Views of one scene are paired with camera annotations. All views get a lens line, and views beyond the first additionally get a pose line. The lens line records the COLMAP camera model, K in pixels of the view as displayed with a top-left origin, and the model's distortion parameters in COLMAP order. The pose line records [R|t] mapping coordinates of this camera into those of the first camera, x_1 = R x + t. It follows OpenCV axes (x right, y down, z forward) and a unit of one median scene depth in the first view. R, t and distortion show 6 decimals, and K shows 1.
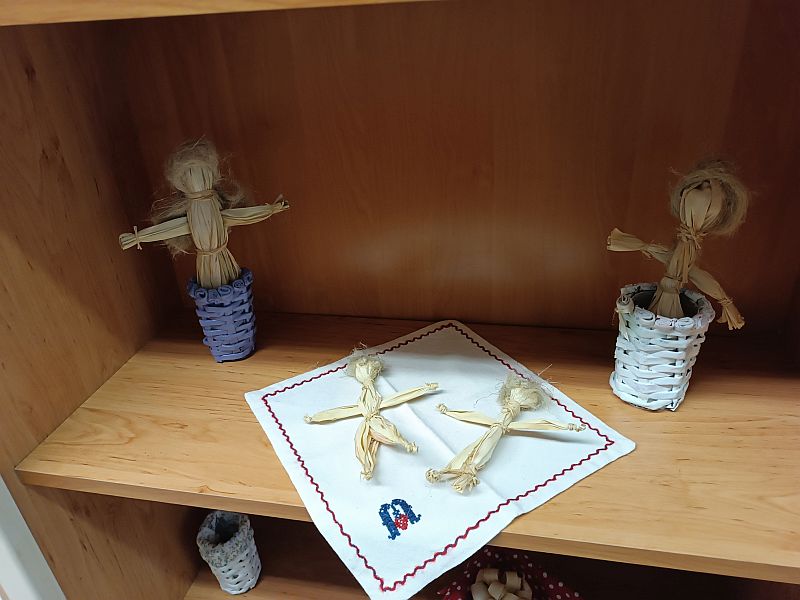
lens RADIAL K [[583.7, 0, 400.0], [0, 583.7, 300.0], [0, 0, 1]] dist [0.014043, 0.000607]
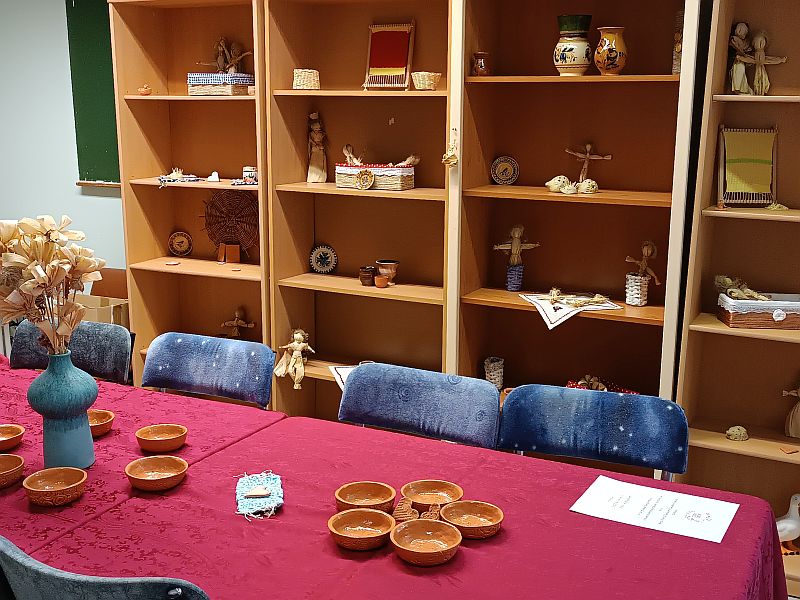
lens RADIAL K [[959.8, 0, 400.0], [0, 959.8, 300.0], [0, 0, 1]] dist [0.049322, -0.021329]
pose [[0.957382, 0.130567, -0.257628, 0.591880], [-0.198614, 0.945227, -0.259033, 2.035644], [0.209696, 0.299162, 0.930876, -4.971759]]
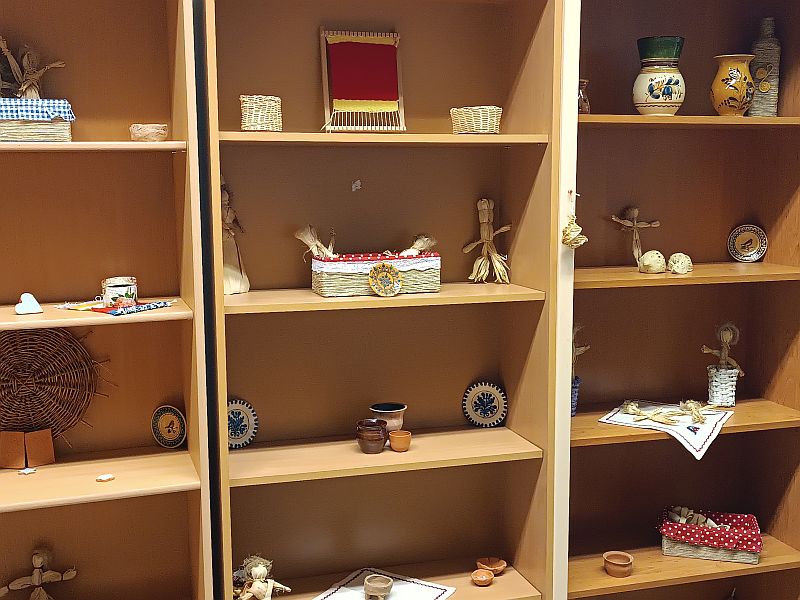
lens RADIAL K [[959.8, 0, 400.0], [0, 959.8, 300.0], [0, 0, 1]] dist [0.049322, -0.021329]
pose [[0.870278, 0.001206, 0.492560, -3.376147], [0.186277, 0.924923, -0.331388, 0.996440], [-0.455979, 0.380153, 0.804715, -2.319463]]
